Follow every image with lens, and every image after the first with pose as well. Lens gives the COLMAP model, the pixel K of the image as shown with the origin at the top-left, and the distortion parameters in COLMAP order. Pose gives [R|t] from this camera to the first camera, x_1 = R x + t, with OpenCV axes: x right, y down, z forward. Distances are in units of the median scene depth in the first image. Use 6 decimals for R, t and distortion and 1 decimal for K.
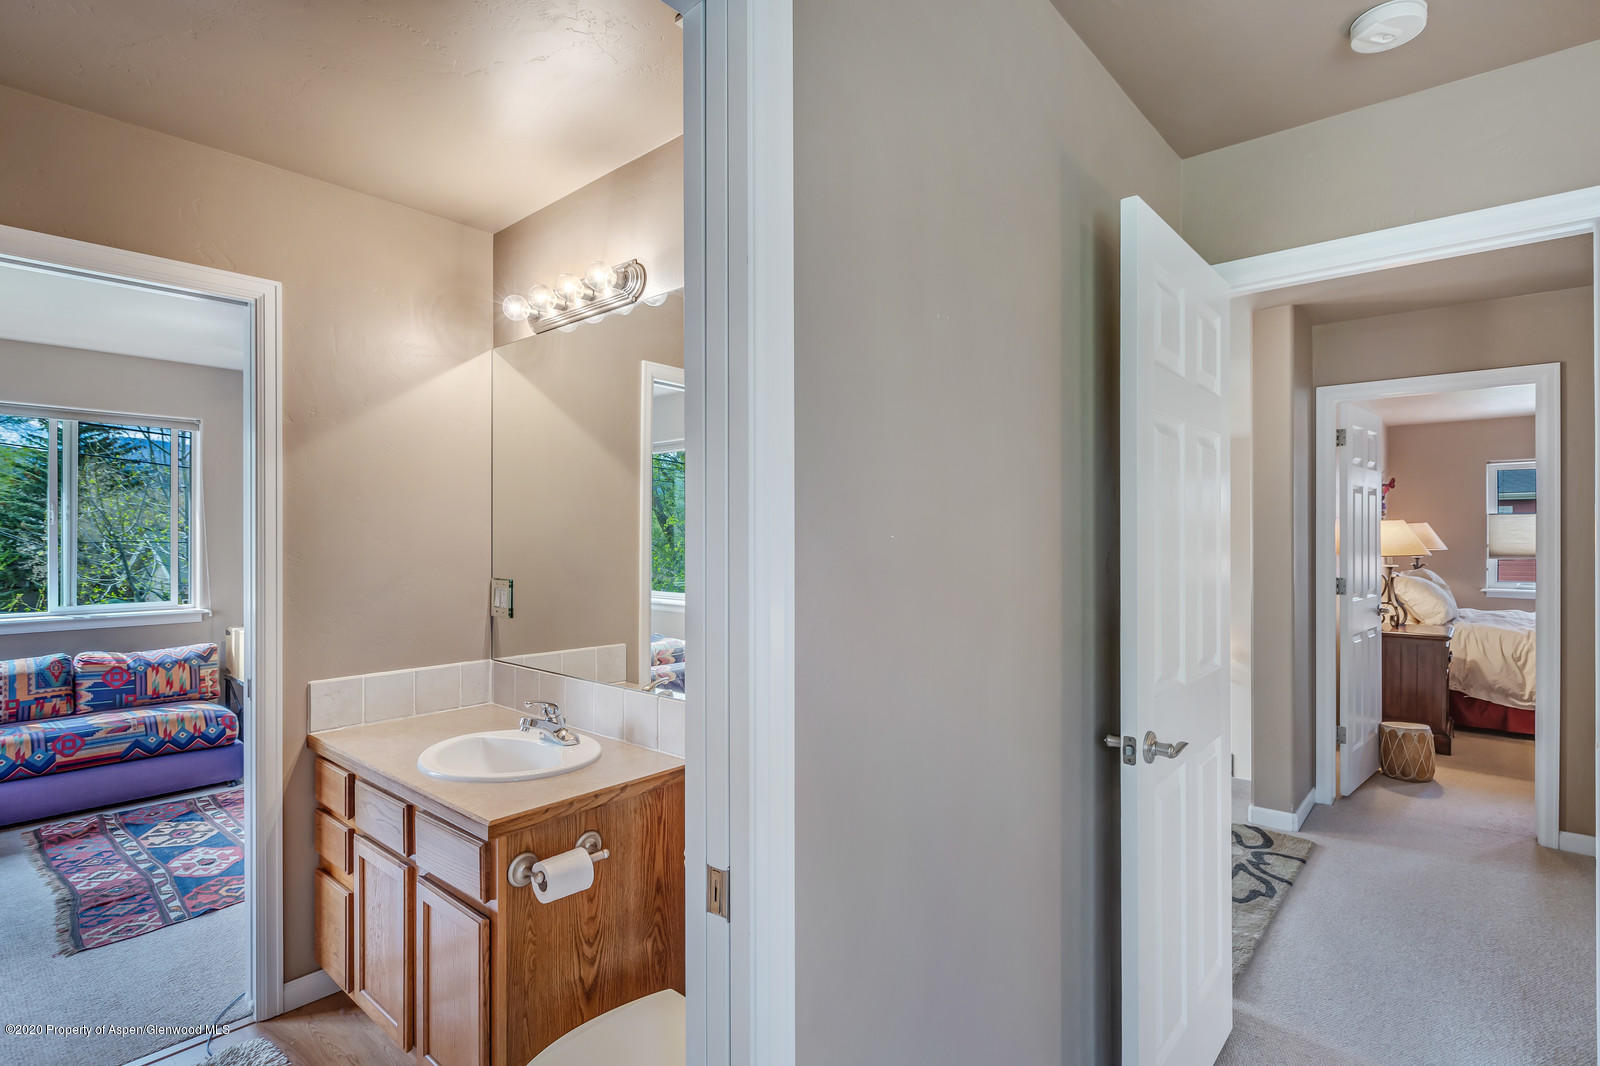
lens RADIAL K [[789.5, 0, 797.1], [0, 789.5, 527.0], [0, 0, 1]] dist [0.006894, 0.000603]
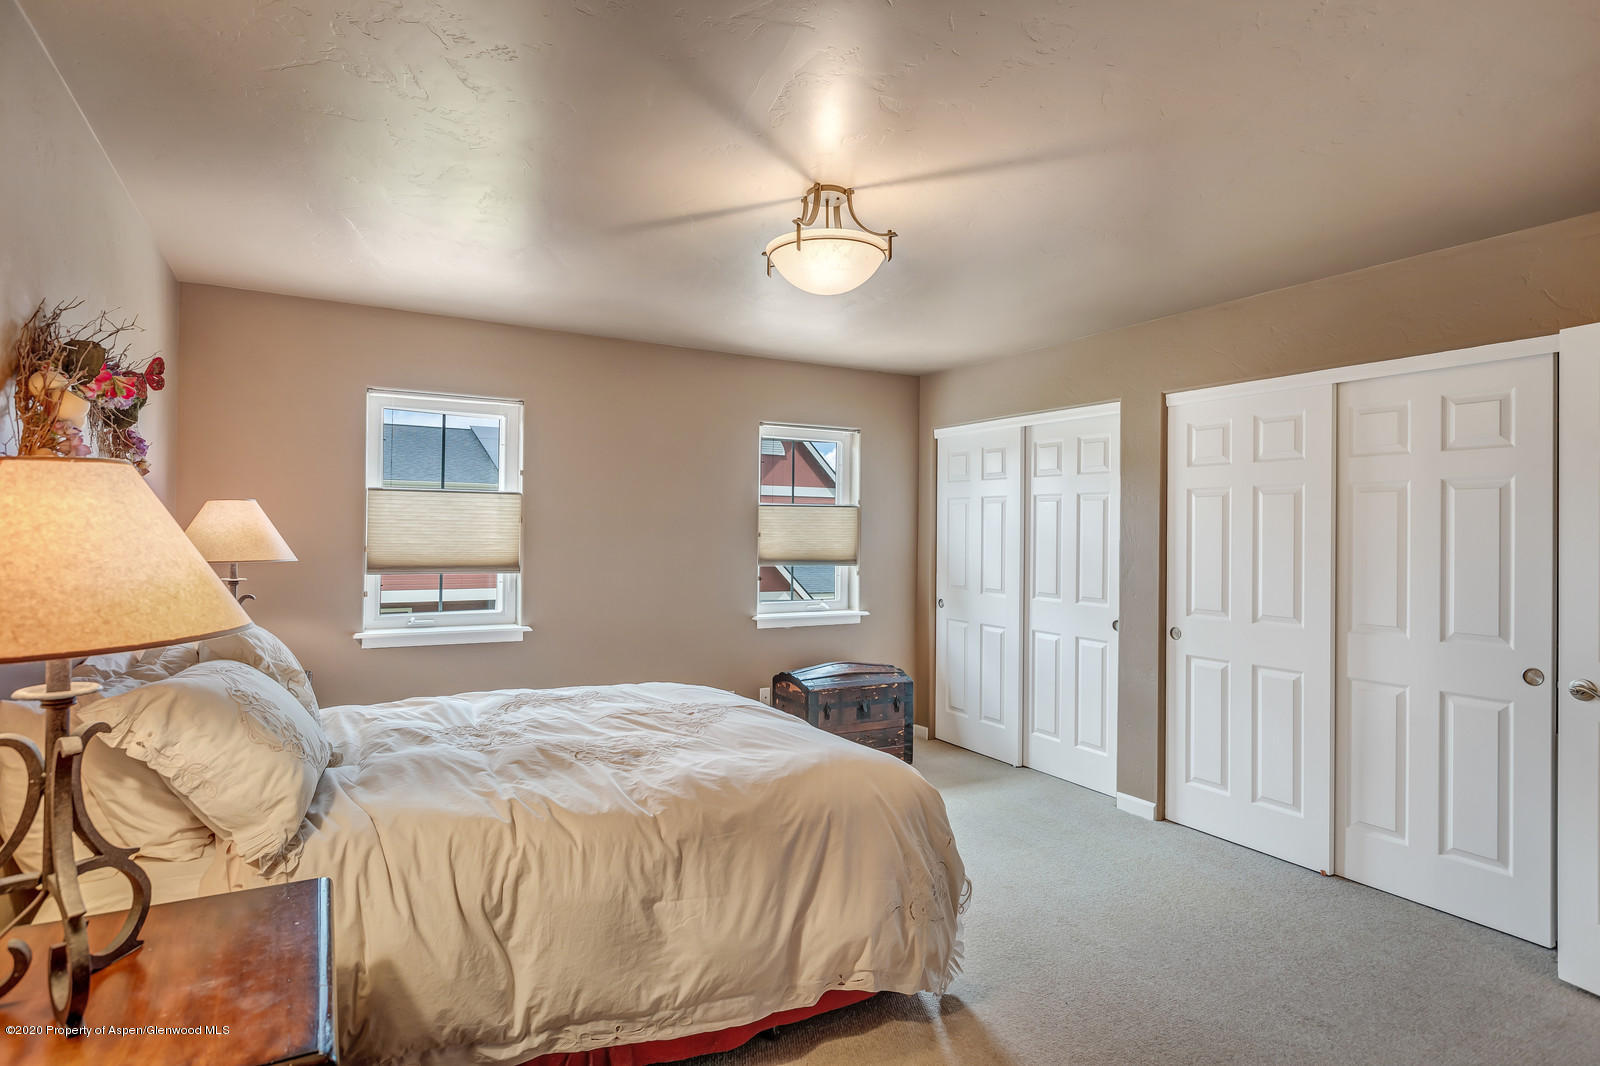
lens RADIAL K [[837.3, 0, 796.1], [0, 837.3, 522.6], [0, 0, 1]] dist [-0.003326, -0.000165]
pose [[0.332056, 0.007280, 0.943231, 0.617239], [-0.010692, 0.999935, -0.003954, 0.006151], [-0.943199, -0.008772, 0.332113, 0.763545]]
